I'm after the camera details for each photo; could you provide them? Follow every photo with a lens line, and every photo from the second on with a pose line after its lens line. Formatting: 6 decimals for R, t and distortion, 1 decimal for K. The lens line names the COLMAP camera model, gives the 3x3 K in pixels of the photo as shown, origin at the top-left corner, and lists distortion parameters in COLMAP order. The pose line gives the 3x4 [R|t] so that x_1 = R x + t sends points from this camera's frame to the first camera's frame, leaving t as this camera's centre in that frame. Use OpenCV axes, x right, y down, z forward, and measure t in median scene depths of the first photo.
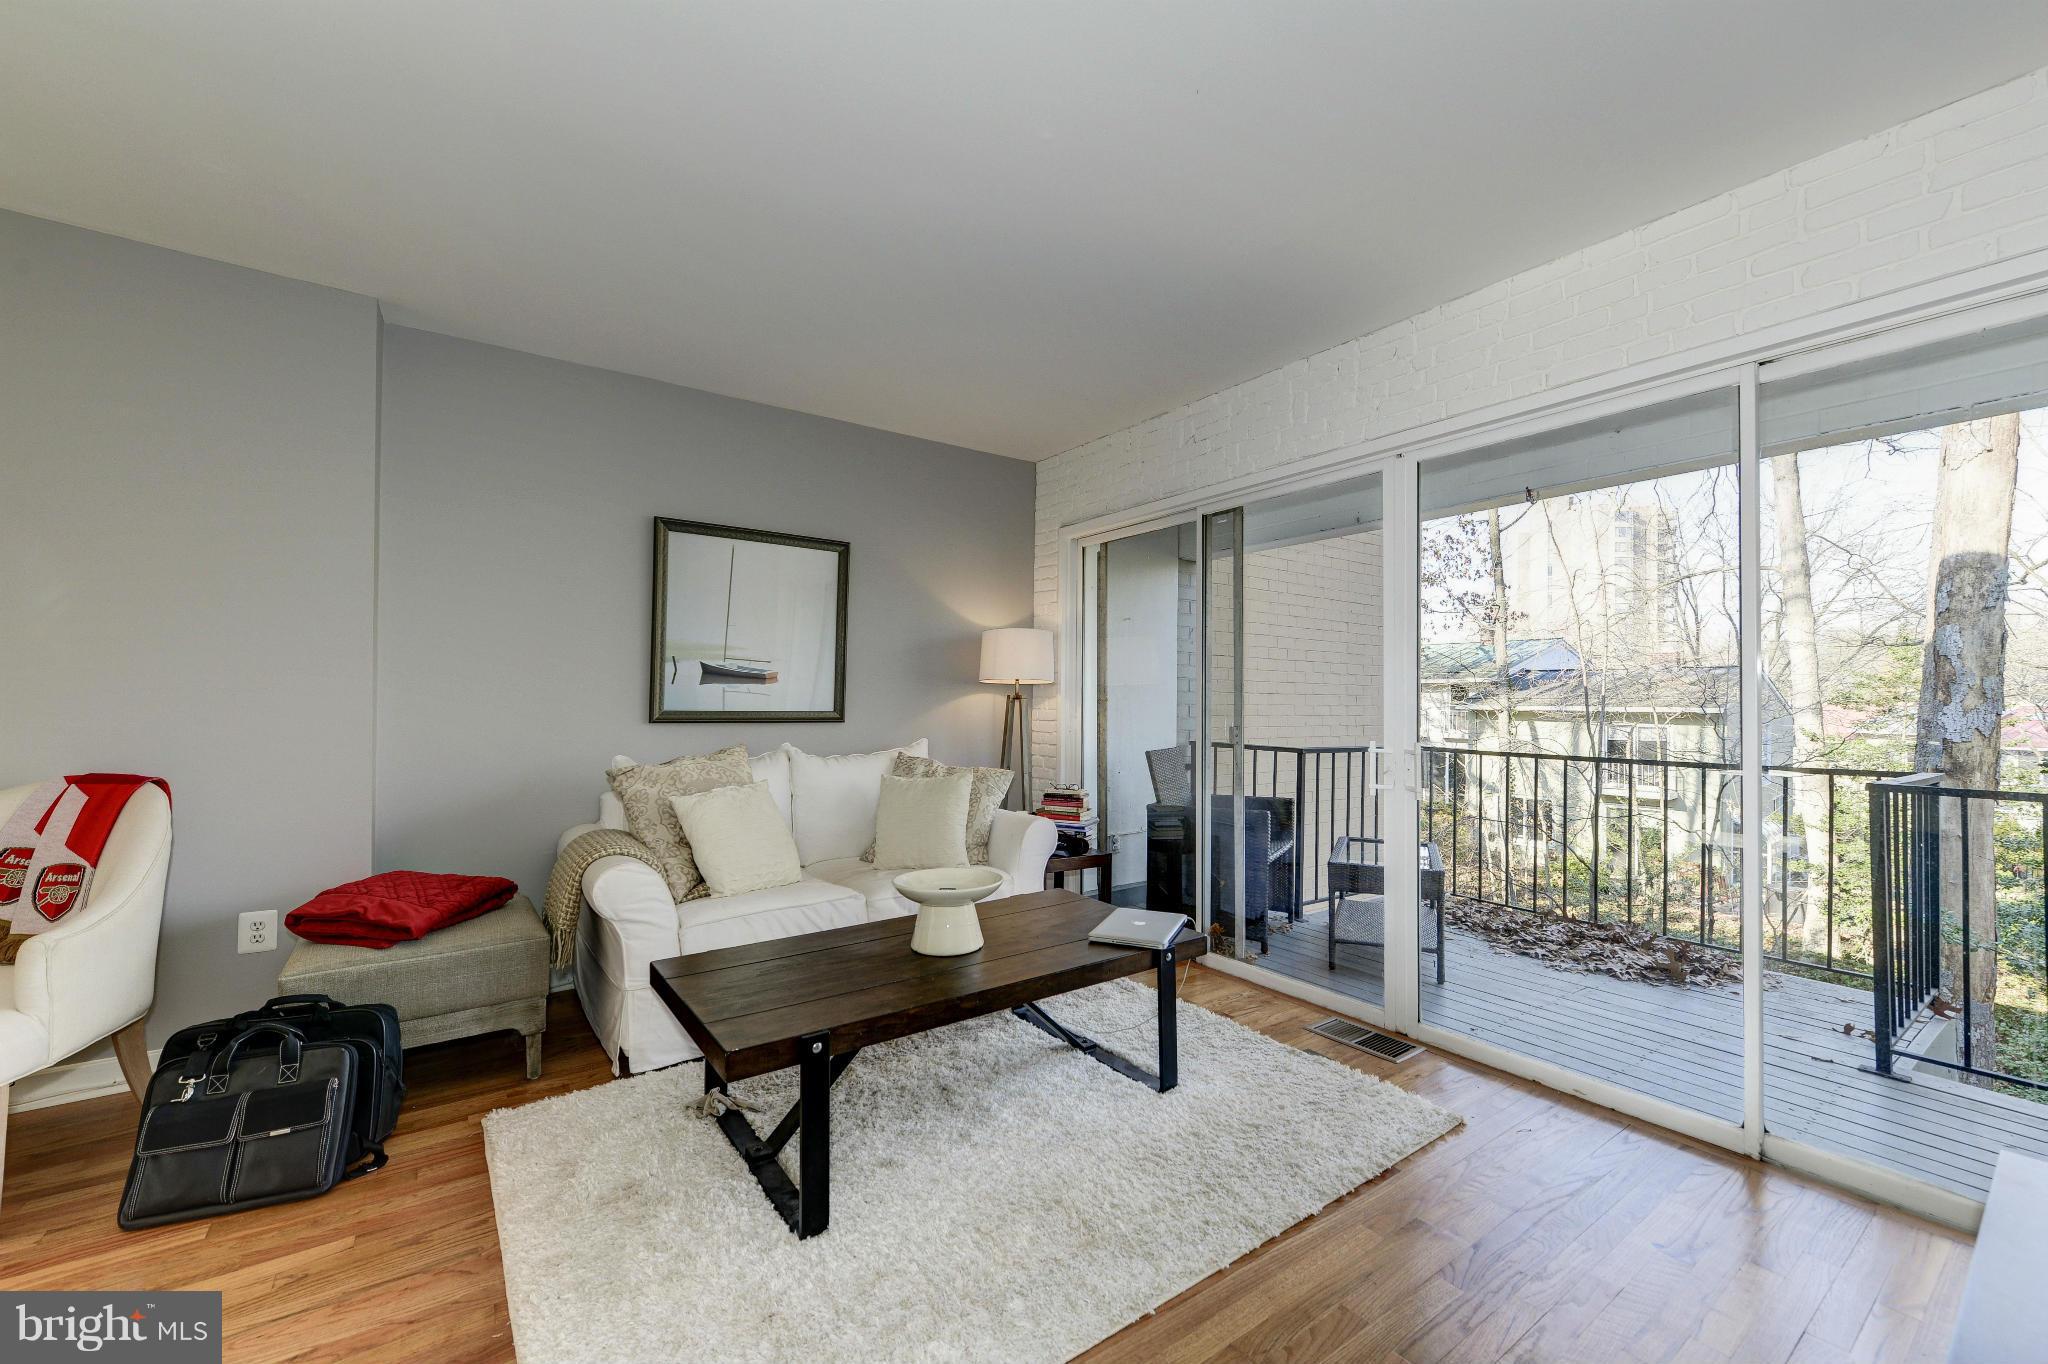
lens RADIAL K [[810.5, 0, 1011.2], [0, 810.5, 692.7], [0, 0, 1]] dist [-0.000447, -0.000130]
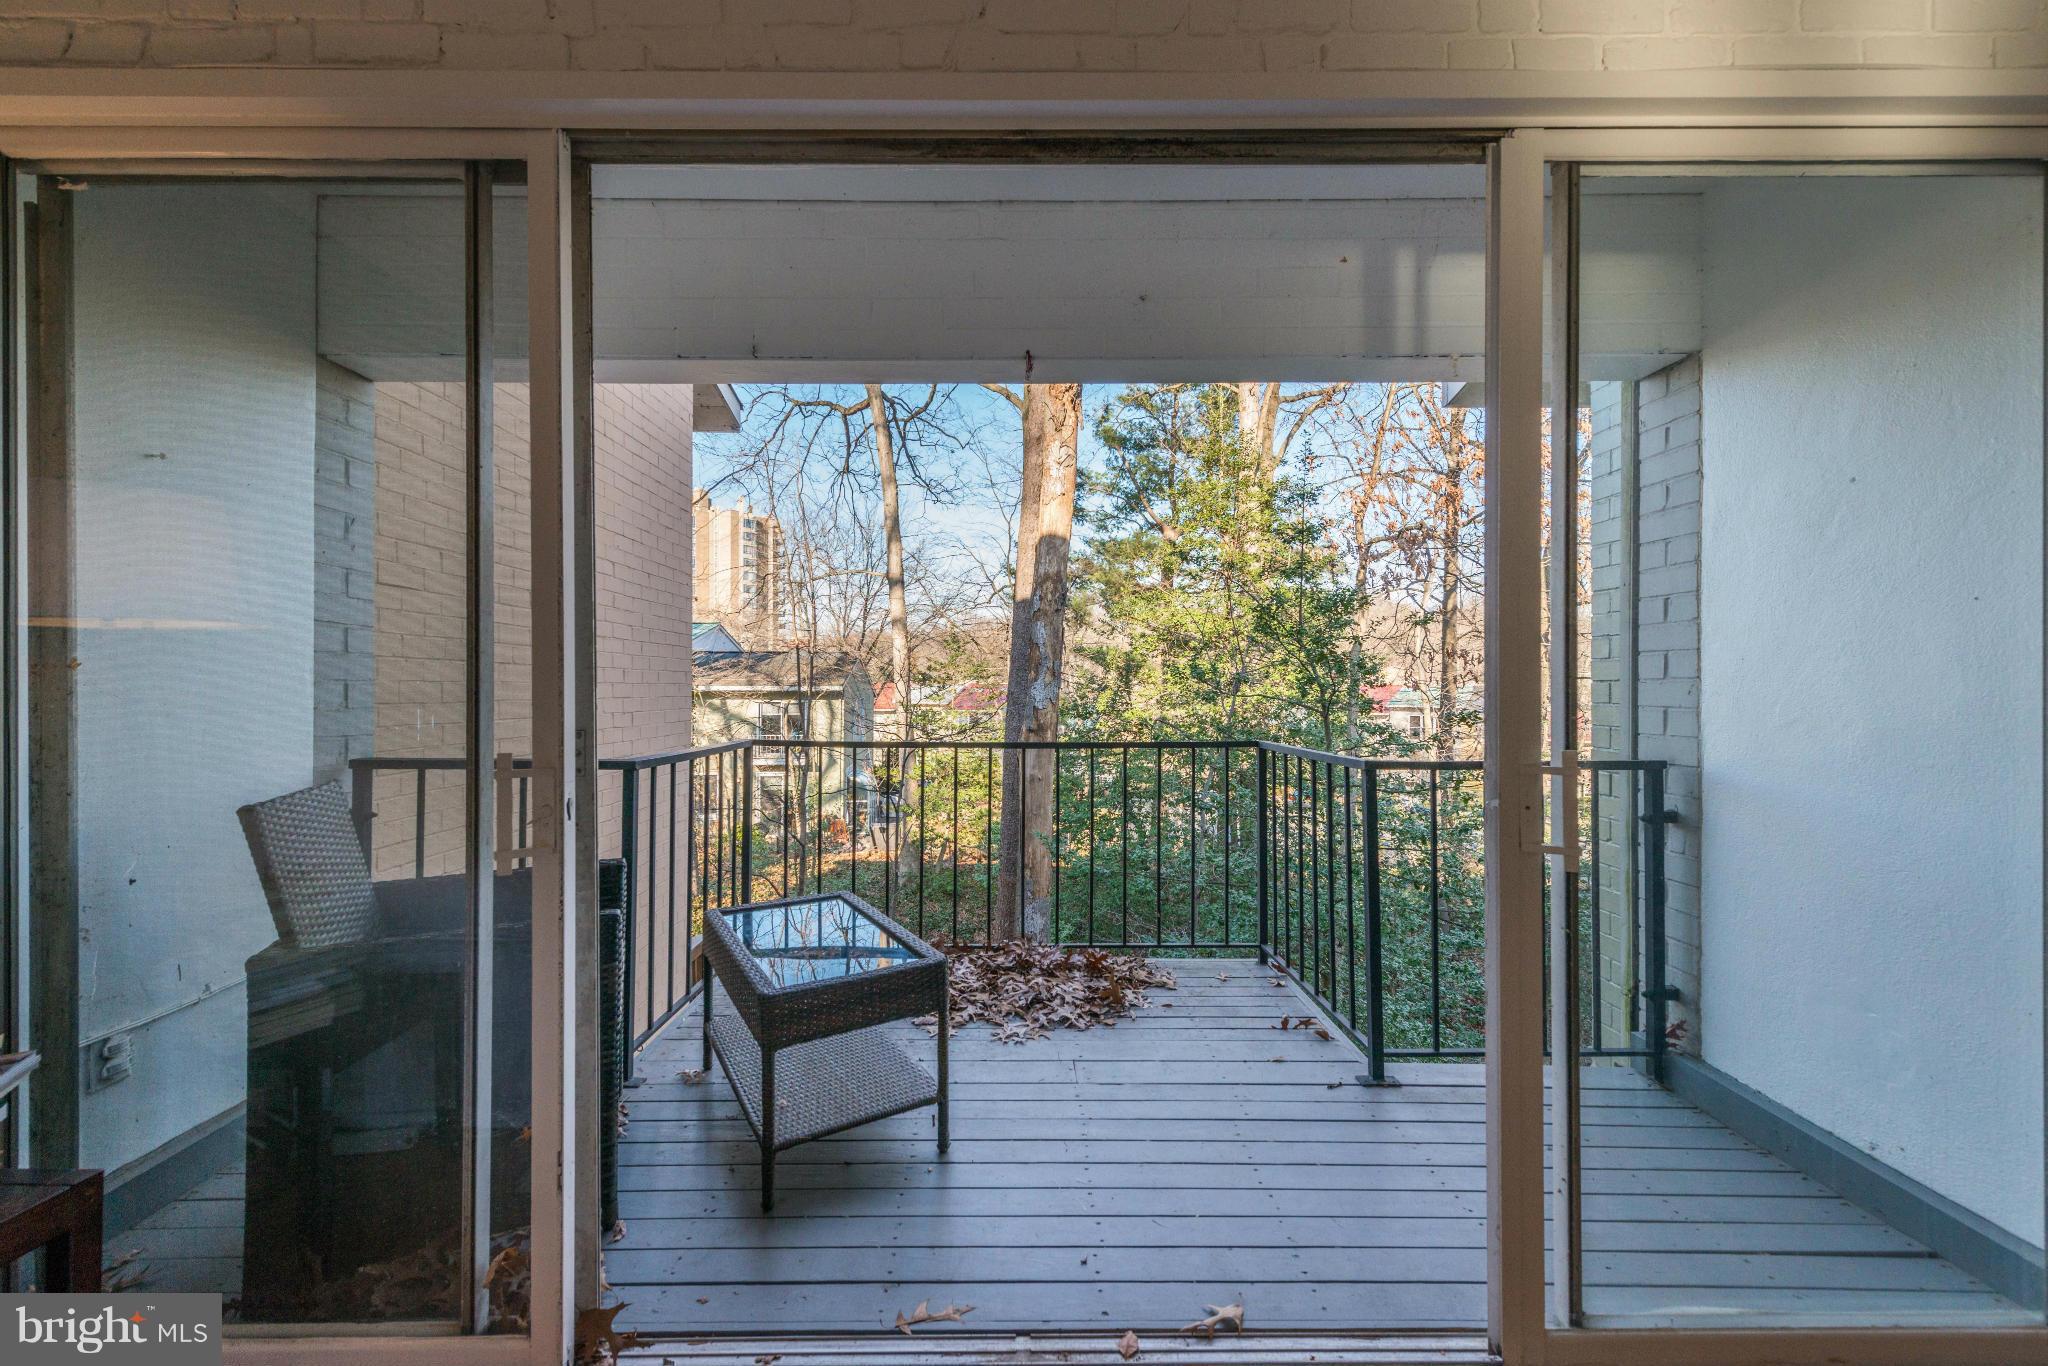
lens RADIAL K [[818.8, 0, 1024.0], [0, 818.8, 683.0], [0, 0, 1]] dist [0.000721, 0.000005]
pose [[0.562699, -0.003740, 0.826653, 0.070428], [-0.006173, 0.999943, 0.008726, 0.014043], [-0.826639, -0.010013, 0.562644, 0.582280]]
